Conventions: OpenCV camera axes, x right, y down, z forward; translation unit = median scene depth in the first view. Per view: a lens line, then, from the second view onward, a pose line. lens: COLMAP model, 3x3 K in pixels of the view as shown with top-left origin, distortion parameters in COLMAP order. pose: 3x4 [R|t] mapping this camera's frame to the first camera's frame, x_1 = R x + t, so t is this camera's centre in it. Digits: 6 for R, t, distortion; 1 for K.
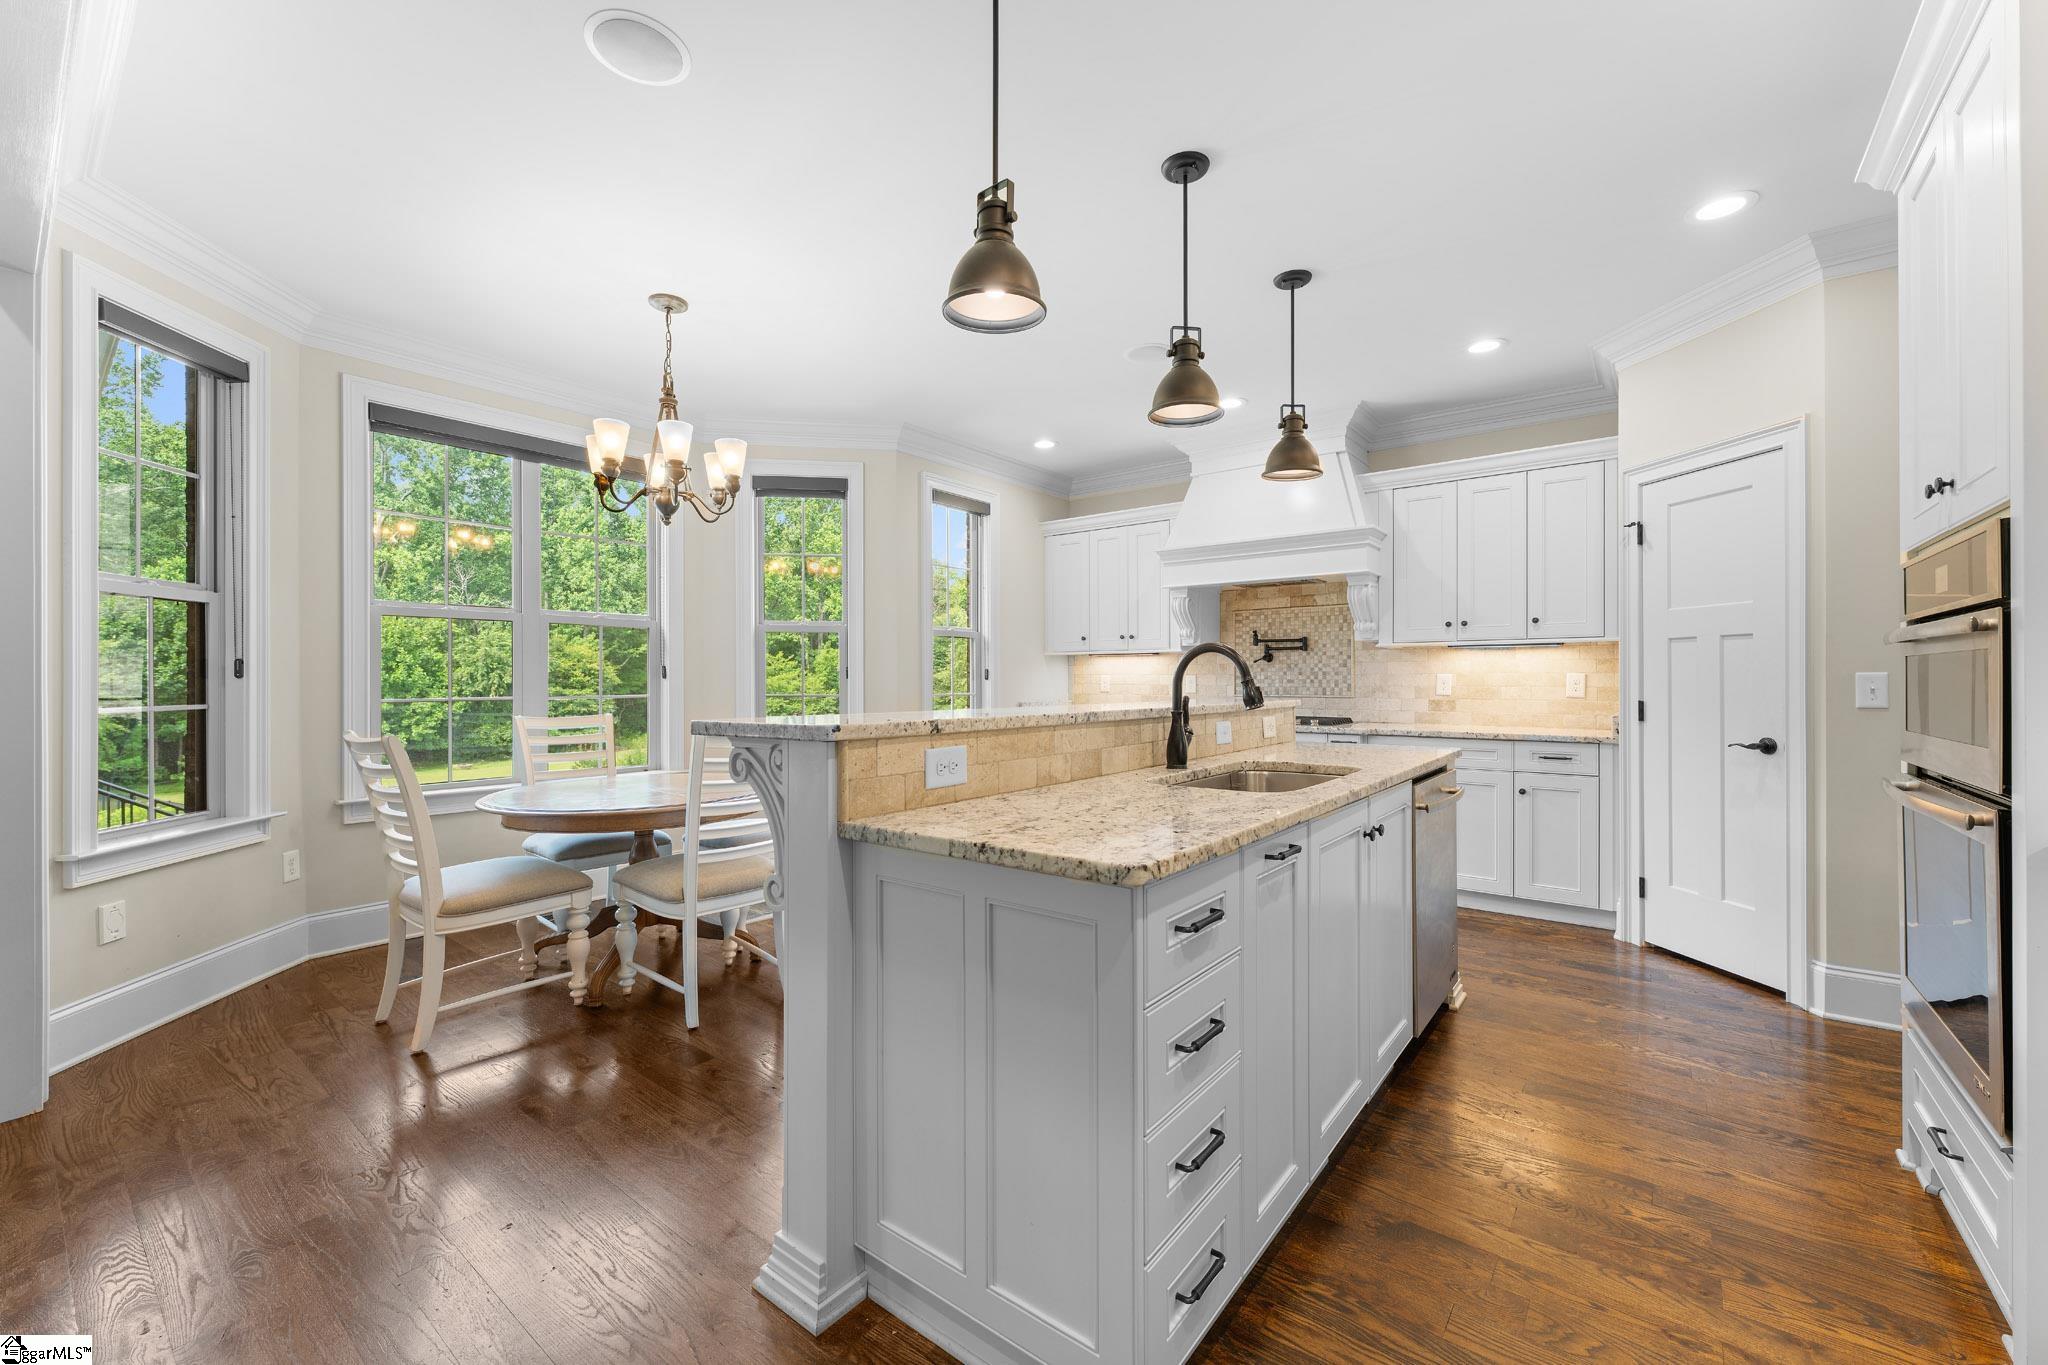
lens RADIAL K [[828.1, 0, 1008.0], [0, 828.1, 686.5], [0, 0, 1]] dist [-0.005939, 0.000766]
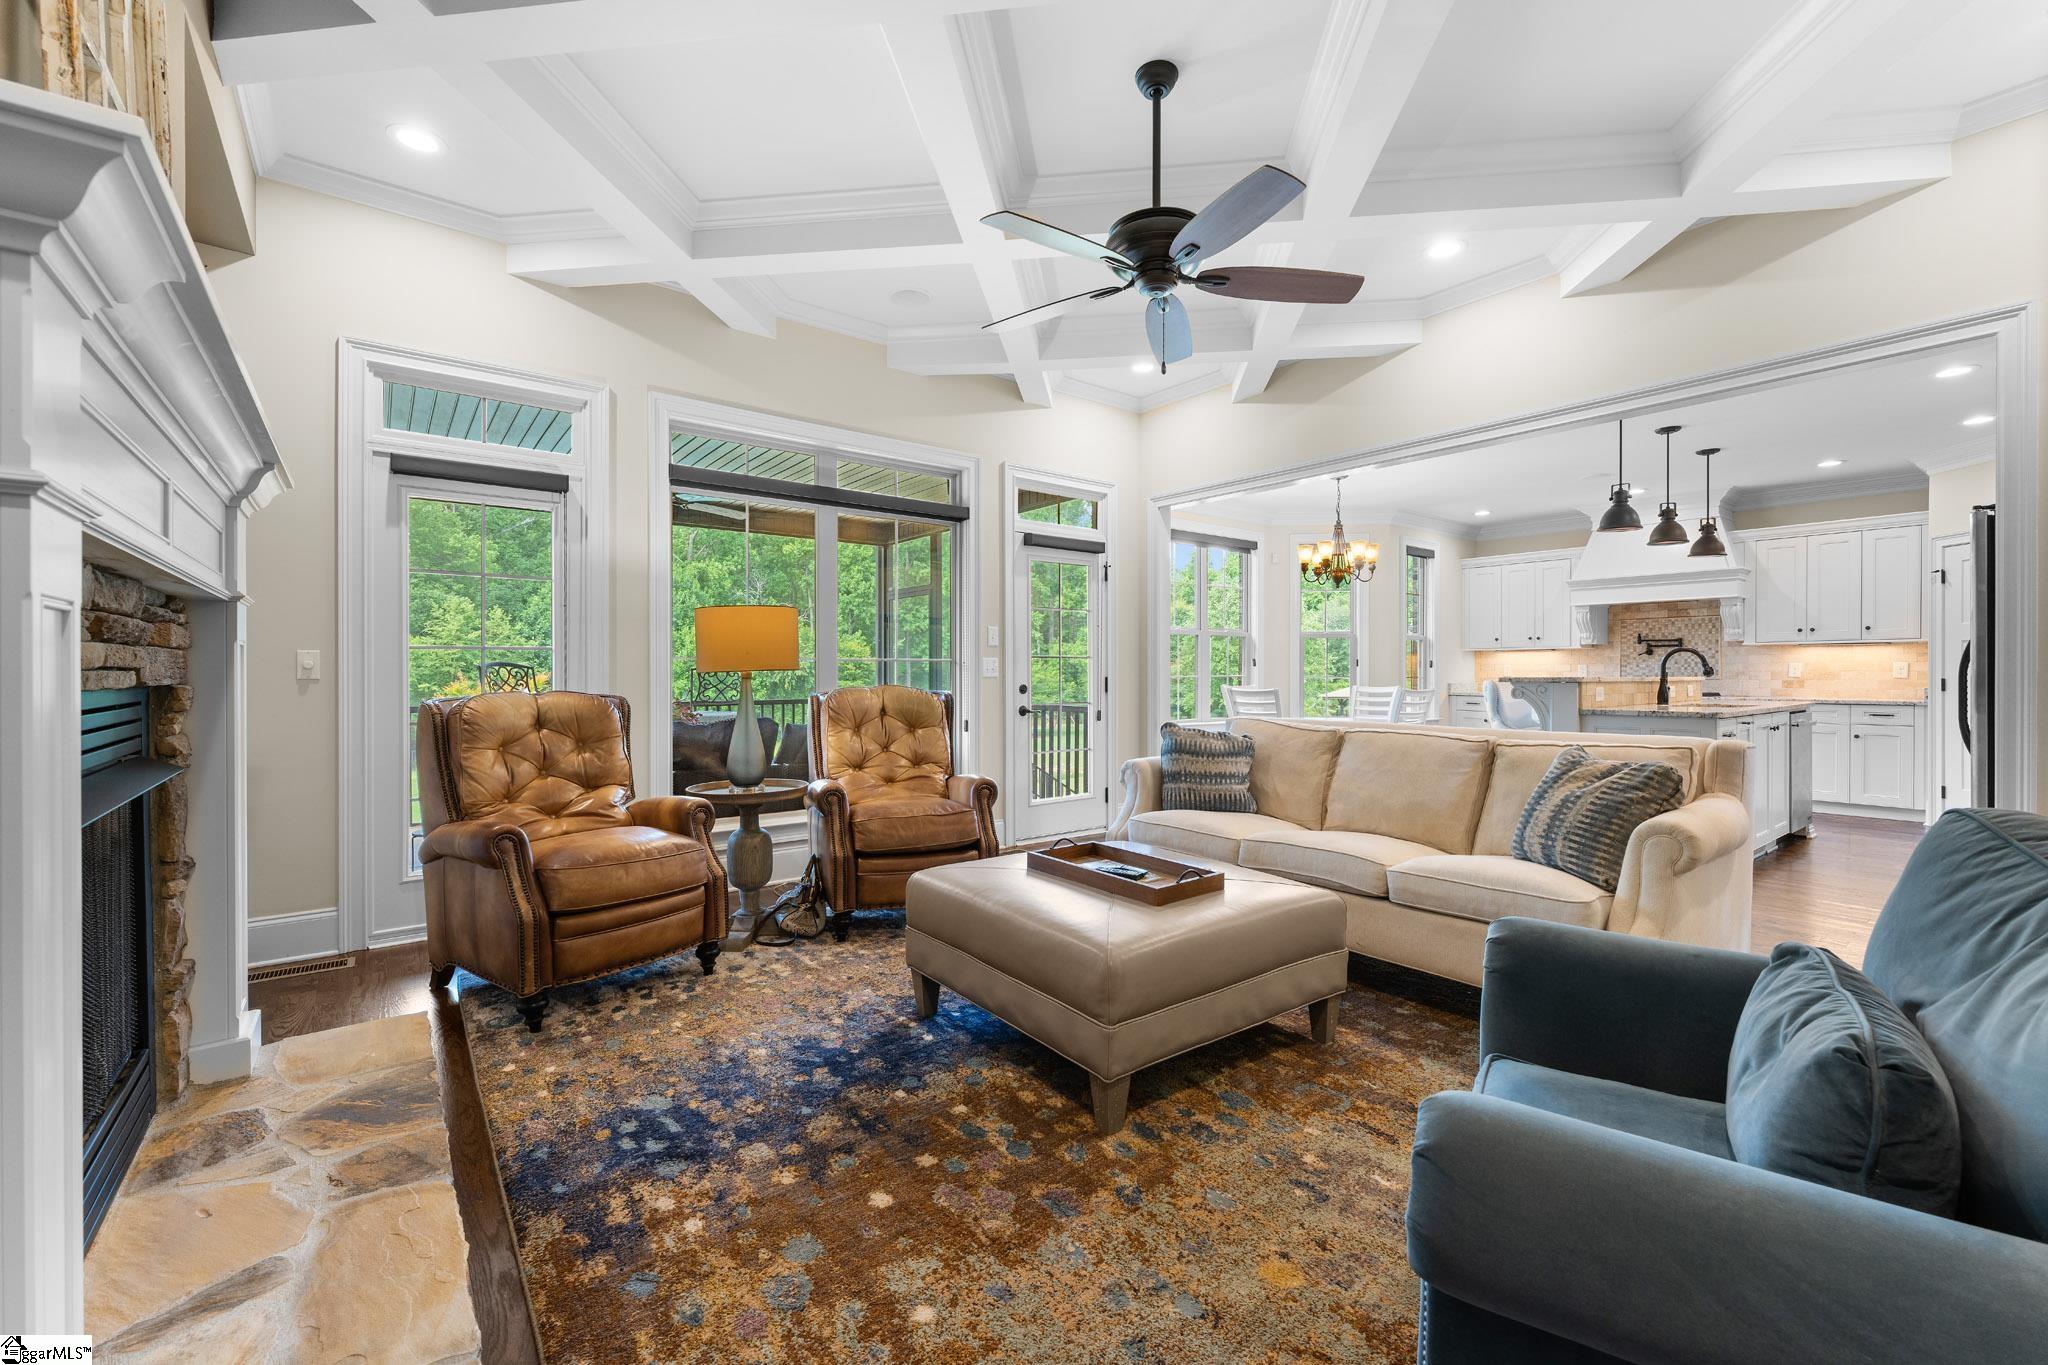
lens RADIAL K [[828.1, 0, 1020.2], [0, 828.1, 680.2], [0, 0, 1]] dist [-0.005939, 0.000766]
pose [[0.969608, 0.004501, -0.244621, -0.493889], [-0.004585, 0.999989, 0.000224, 0.023243], [0.244619, 0.000904, 0.969619, -0.833915]]
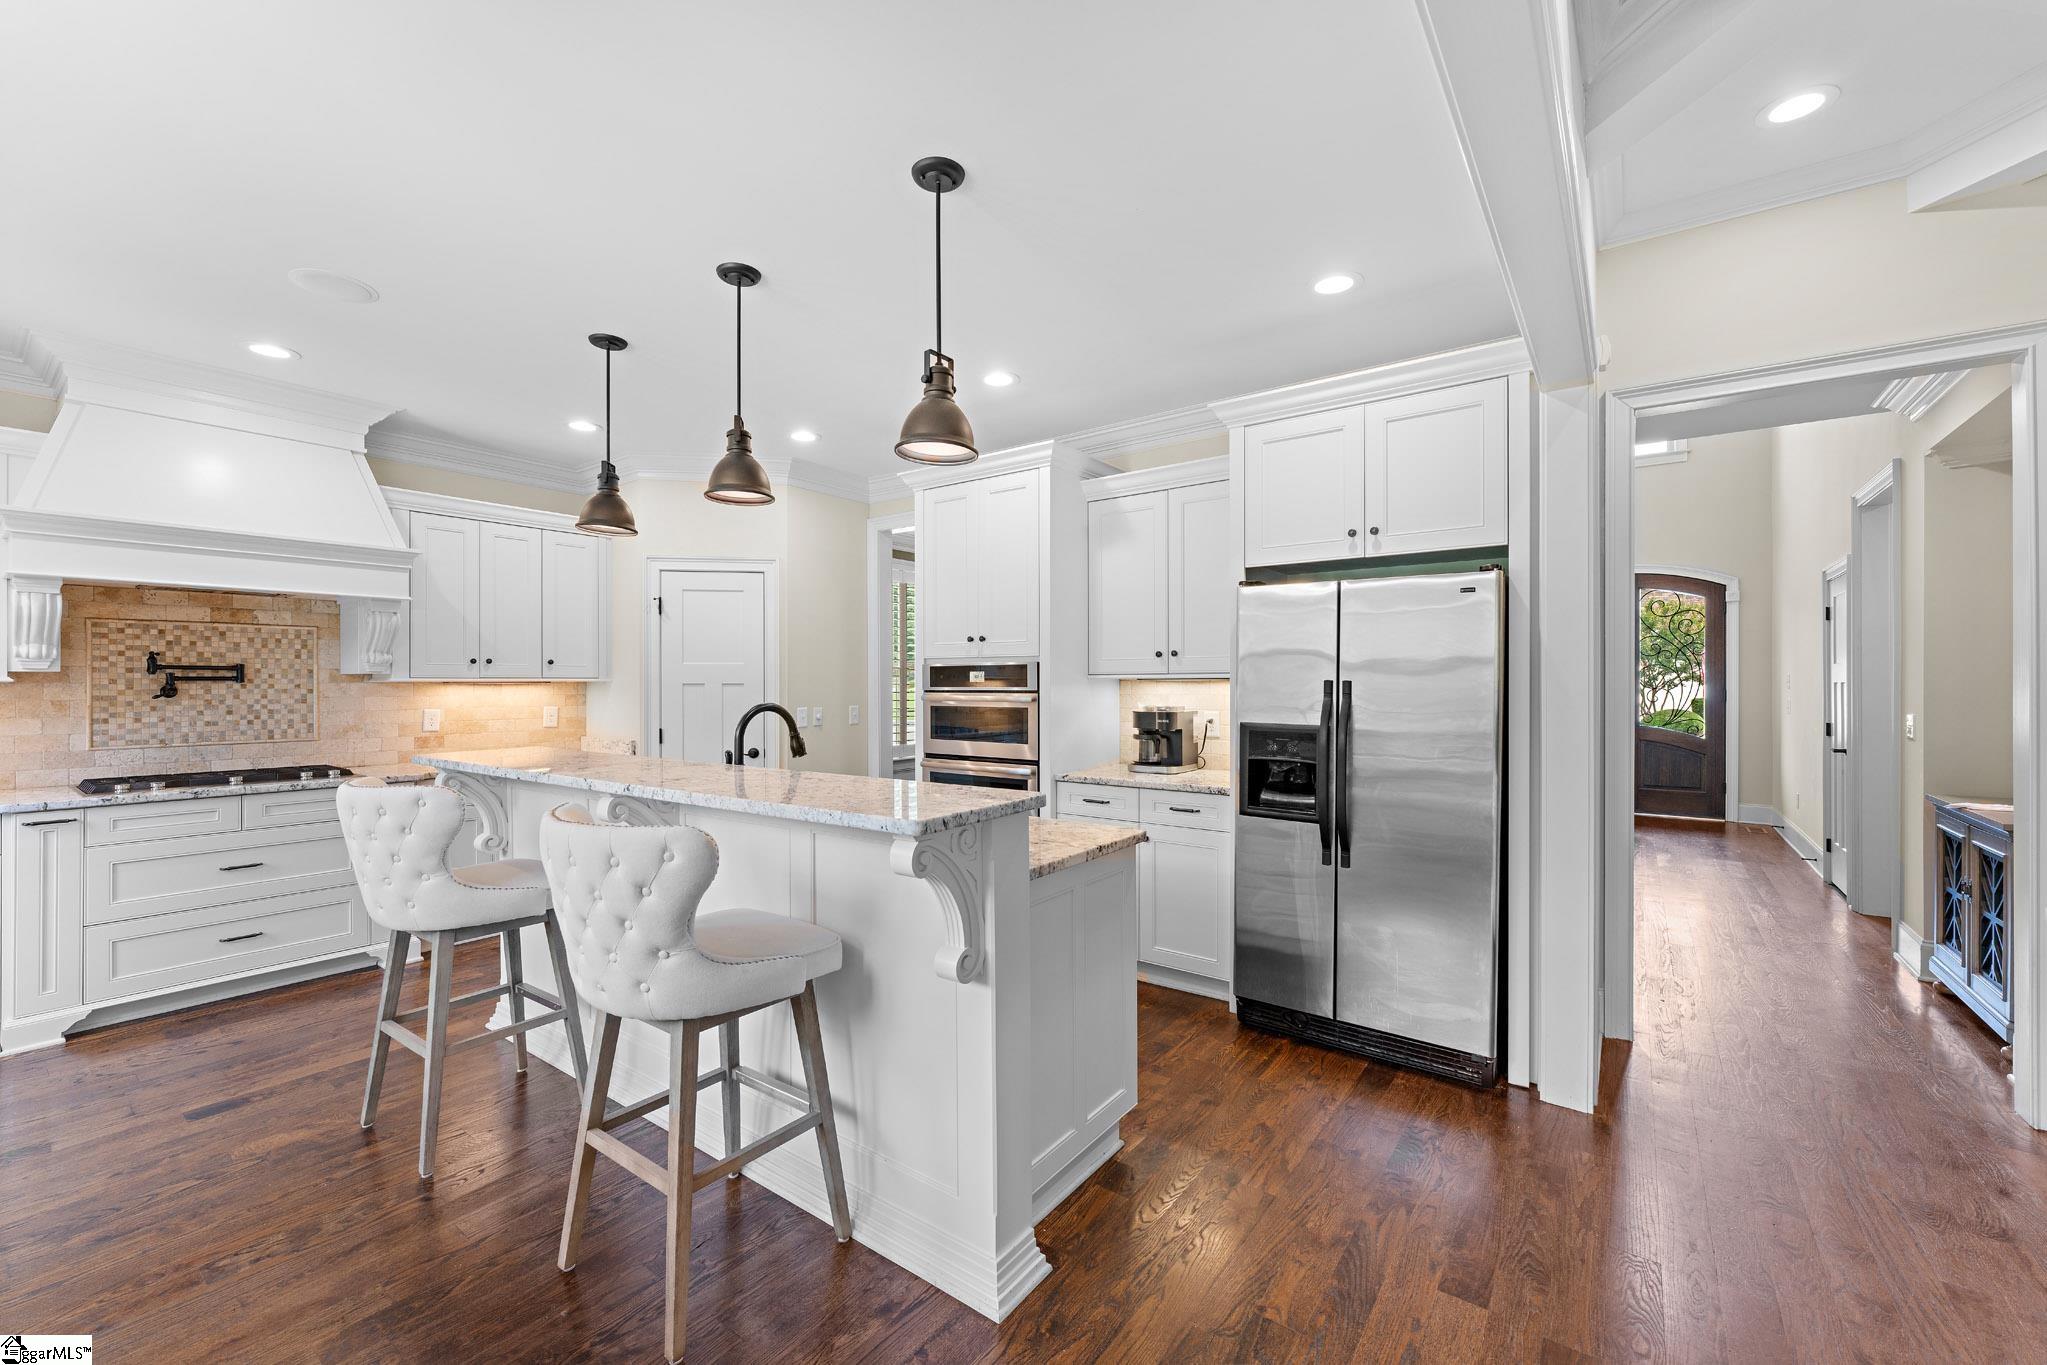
lens RADIAL K [[827.7, 0, 1026.0], [0, 827.7, 674.5], [0, 0, 1]] dist [-0.005939, 0.000766]
pose [[-0.051354, 0.011311, 0.998616, -0.510137], [0.011315, 0.999878, -0.010744, -0.040427], [-0.998616, 0.010747, -0.051476, 0.377365]]
